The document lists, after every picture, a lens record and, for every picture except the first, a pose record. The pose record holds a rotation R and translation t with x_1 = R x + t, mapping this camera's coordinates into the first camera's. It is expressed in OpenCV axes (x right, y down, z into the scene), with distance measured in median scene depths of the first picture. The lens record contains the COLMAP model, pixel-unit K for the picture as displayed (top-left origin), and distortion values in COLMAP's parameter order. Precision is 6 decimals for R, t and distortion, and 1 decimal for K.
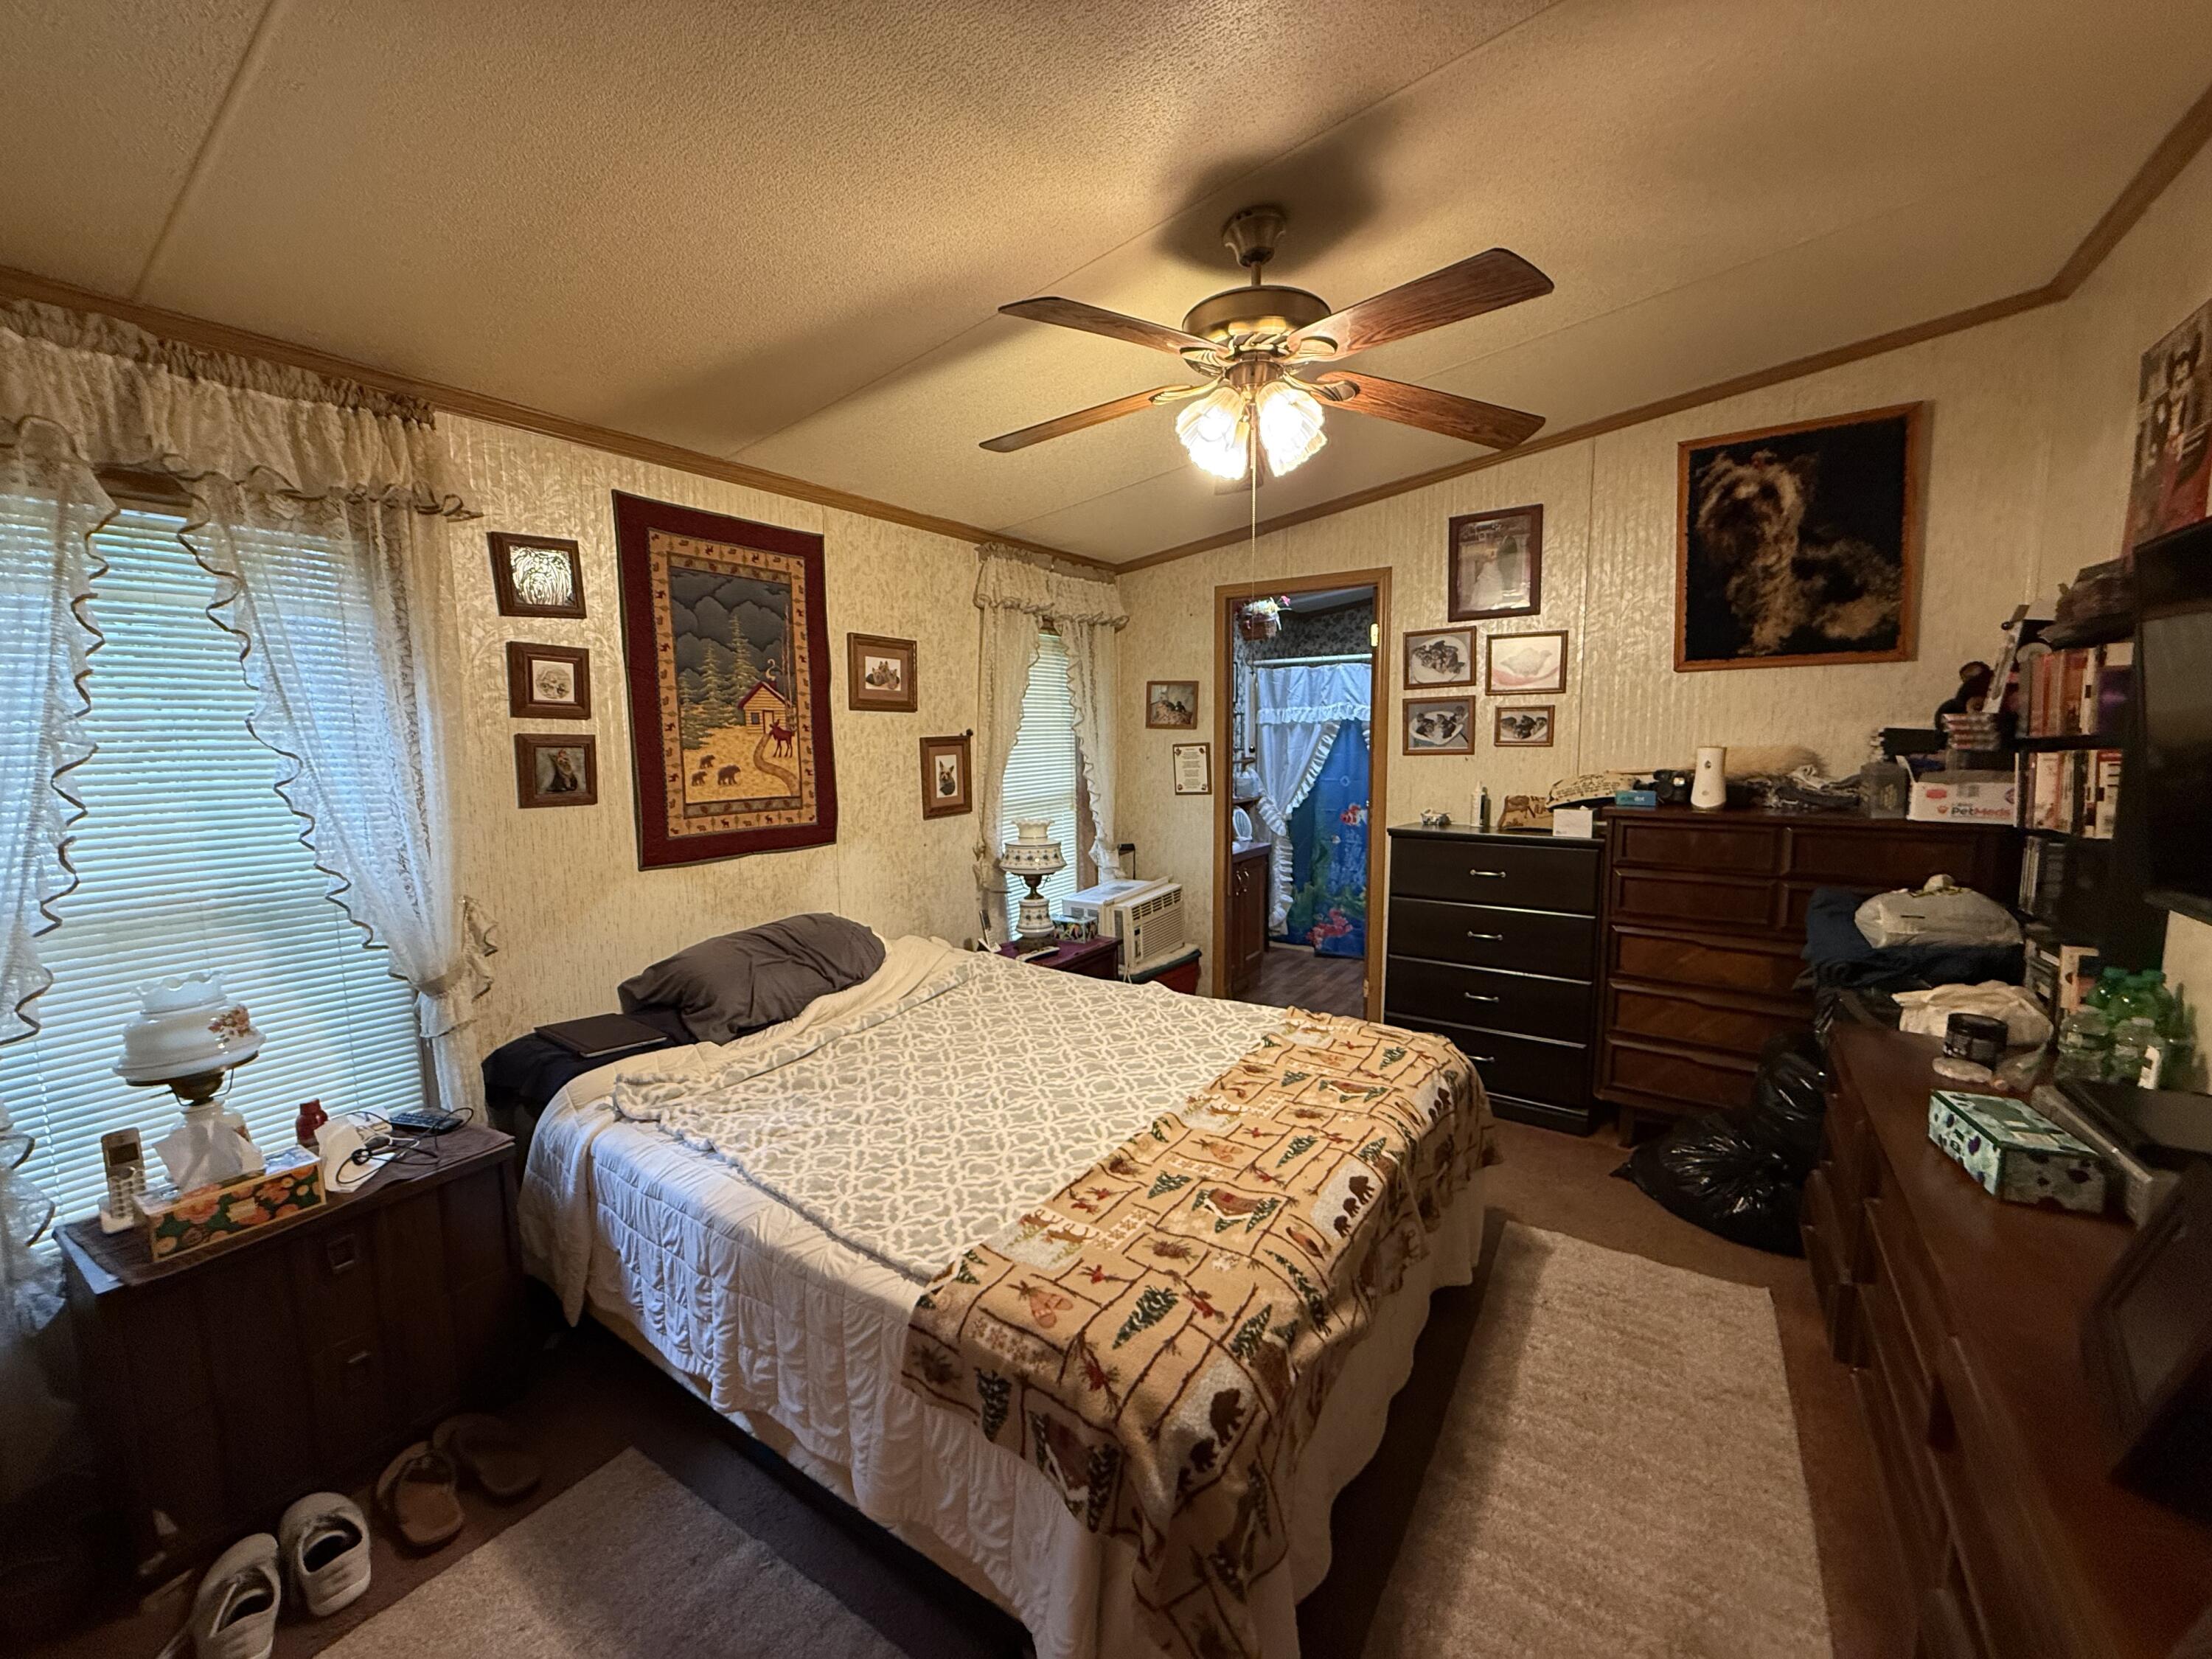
lens RADIAL K [[881.5, 0, 1104.1], [0, 881.5, 825.0], [0, 0, 1]] dist [0.000683, 0.000205]
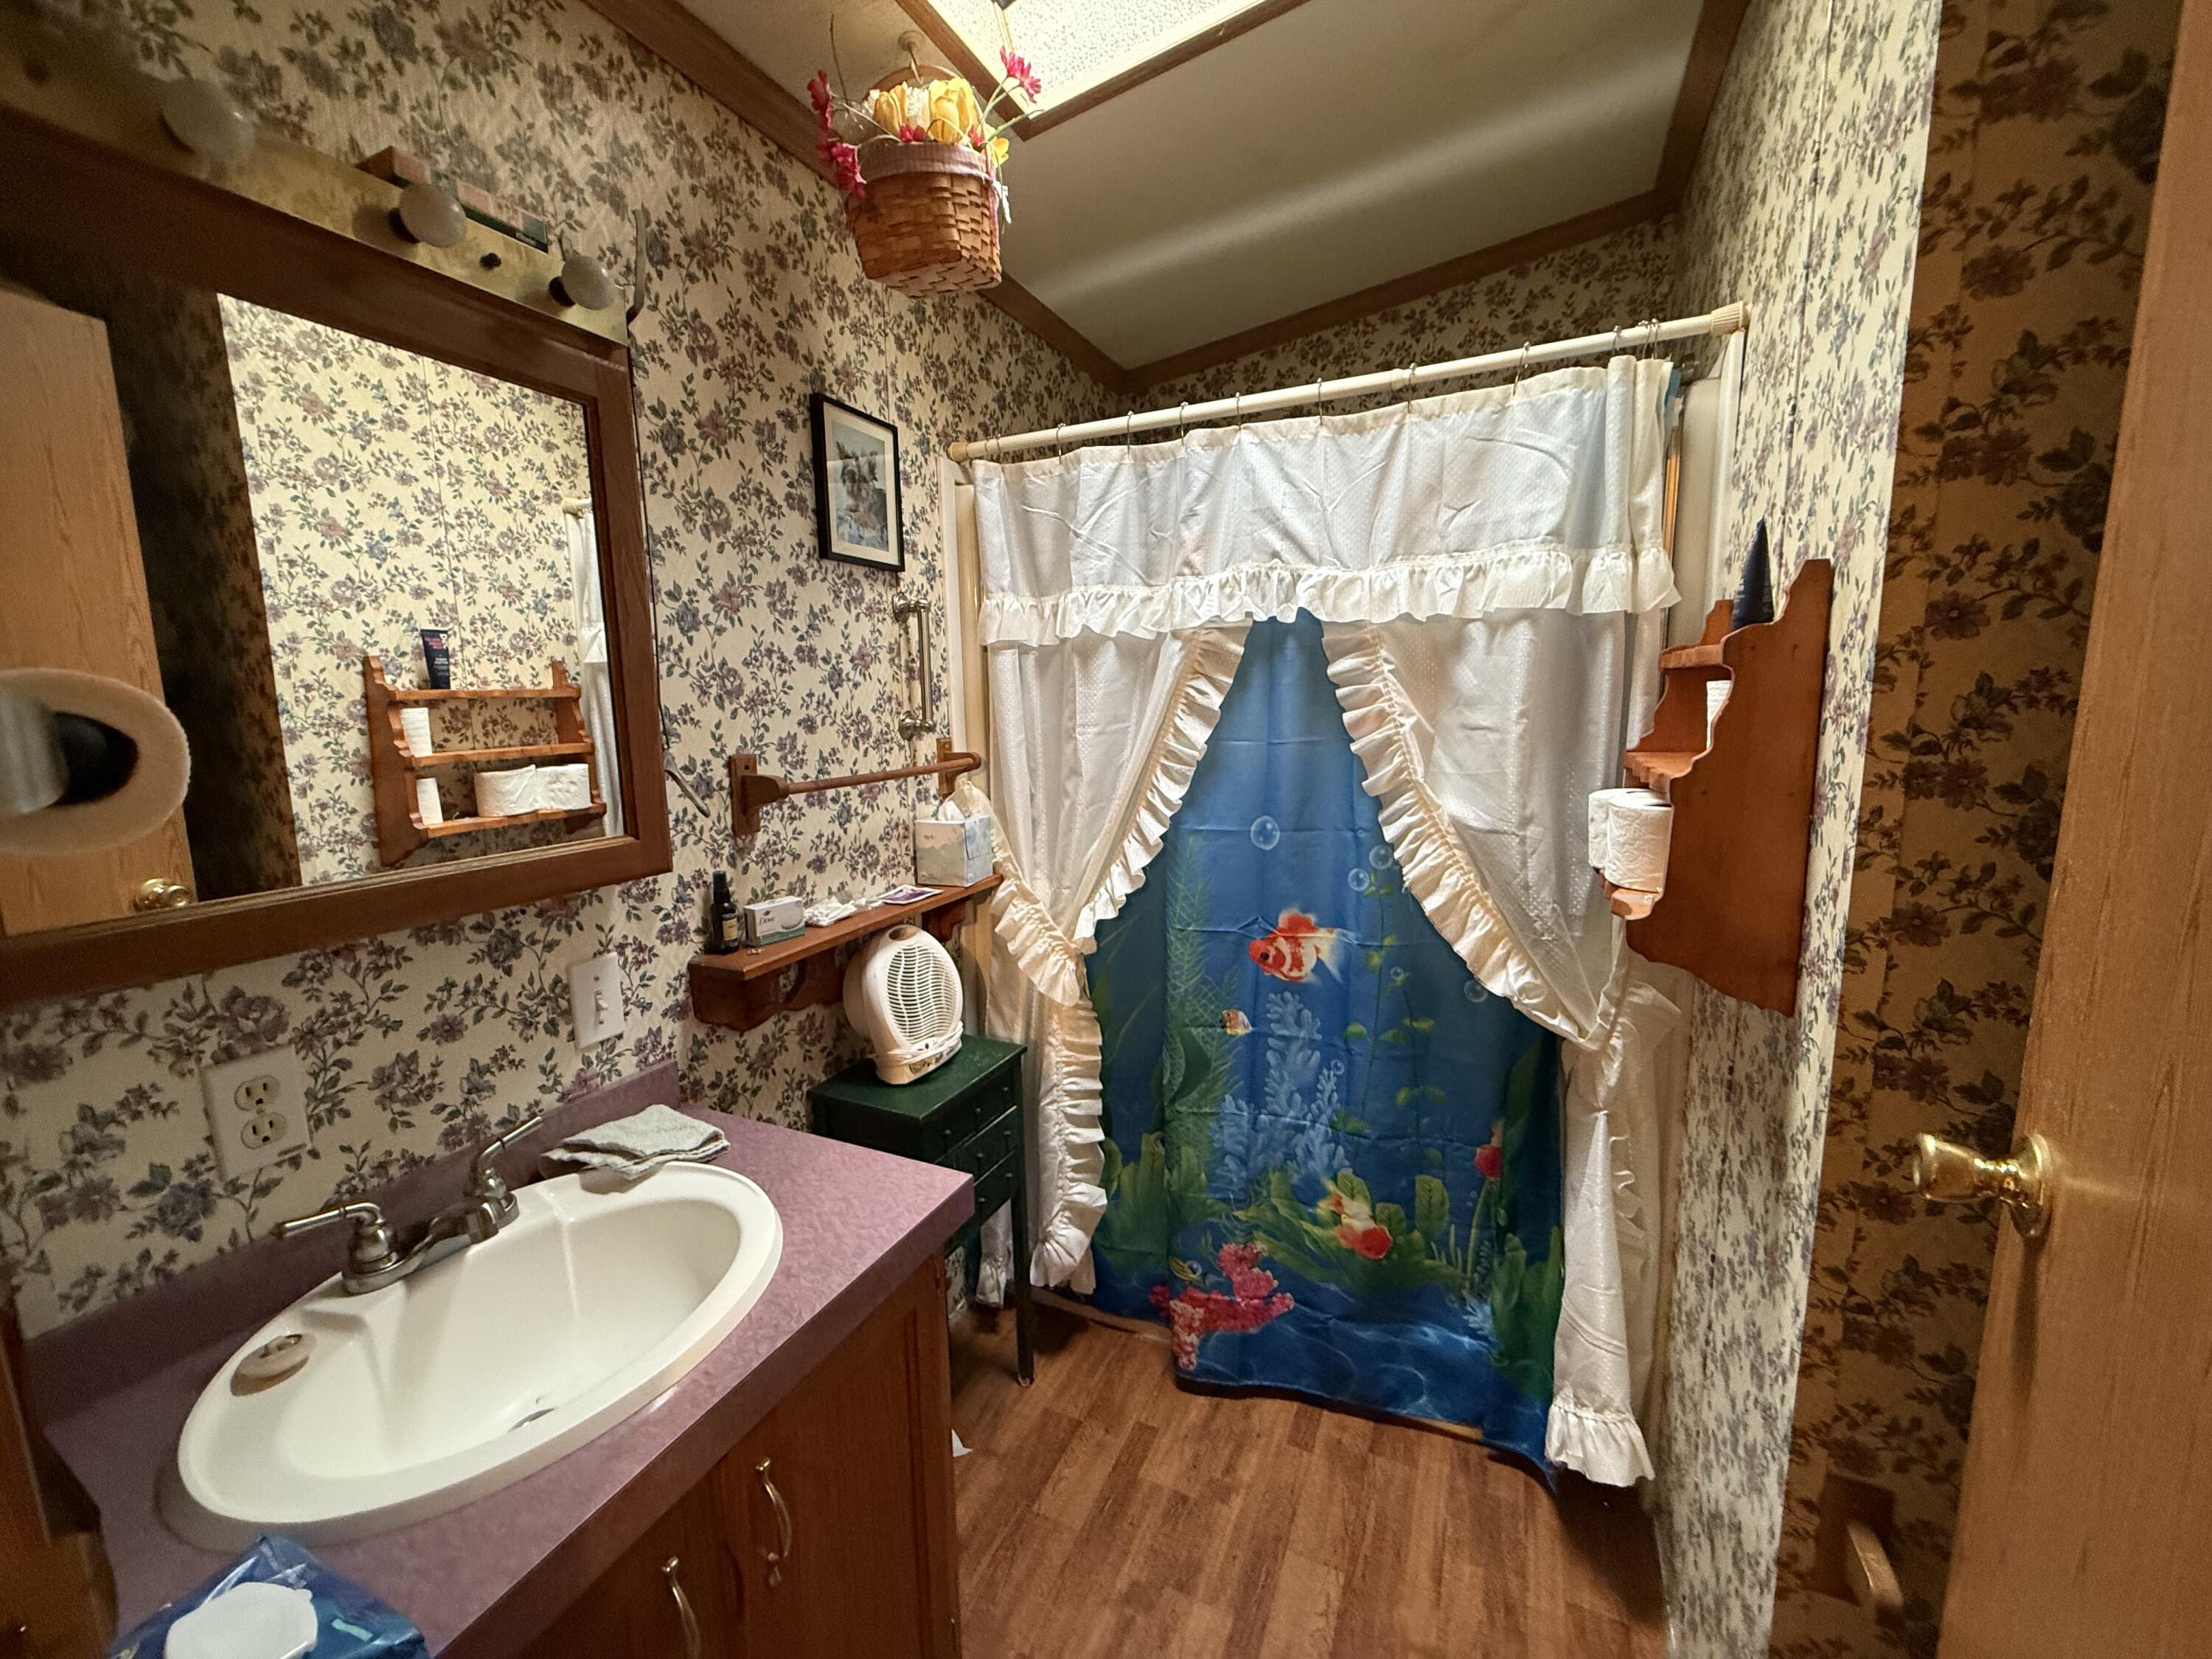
lens RADIAL K [[881.5, 0, 1109.9], [0, 881.5, 829.5], [0, 0, 1]] dist [0.000683, 0.000205]
pose [[0.986896, -0.028208, 0.158873, 0.170738], [0.021798, 0.998882, 0.041947, -0.063279], [-0.159878, -0.037934, 0.986408, 0.698635]]
